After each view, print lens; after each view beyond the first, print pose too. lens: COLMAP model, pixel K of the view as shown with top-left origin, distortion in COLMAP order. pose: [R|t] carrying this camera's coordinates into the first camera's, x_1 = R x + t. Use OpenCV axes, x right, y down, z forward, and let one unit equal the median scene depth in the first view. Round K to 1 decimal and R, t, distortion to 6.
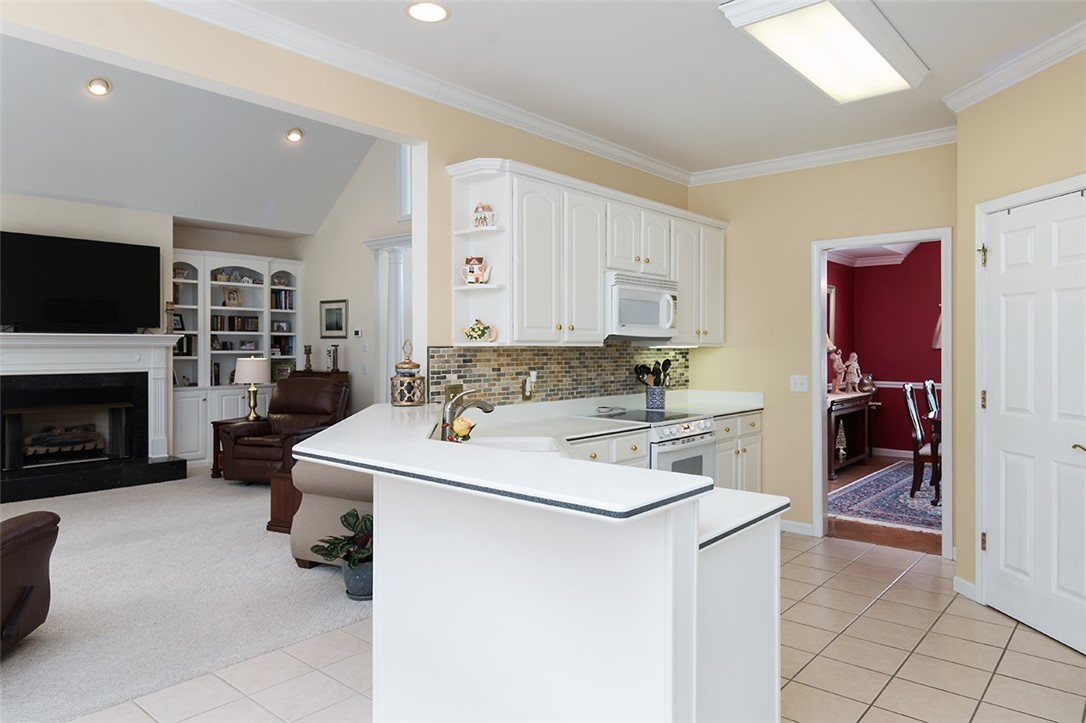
lens RADIAL K [[696.1, 0, 543.2], [0, 696.1, 358.5], [0, 0, 1]] dist [-0.002994, 0.001482]
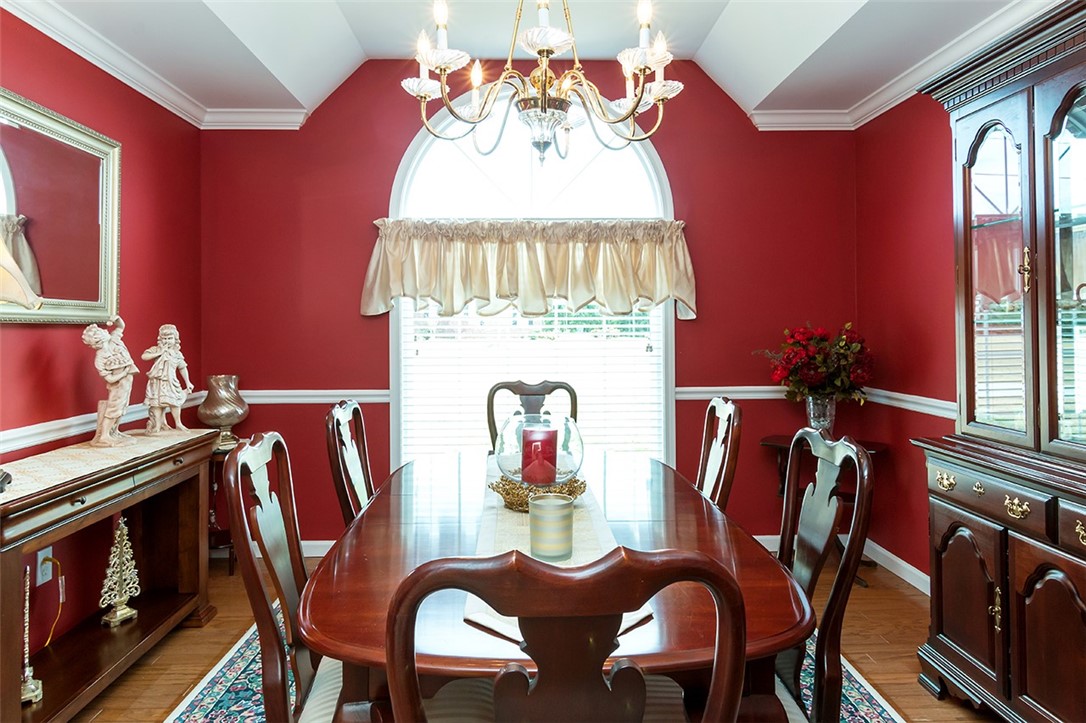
lens RADIAL K [[696.1, 0, 540.6], [0, 696.1, 319.8], [0, 0, 1]] dist [-0.002994, 0.001482]
pose [[0.738344, 0.004066, 0.674412, 0.343415], [0.010930, 0.999778, -0.017994, -0.002025], [-0.674336, 0.020657, 0.738136, 0.593621]]
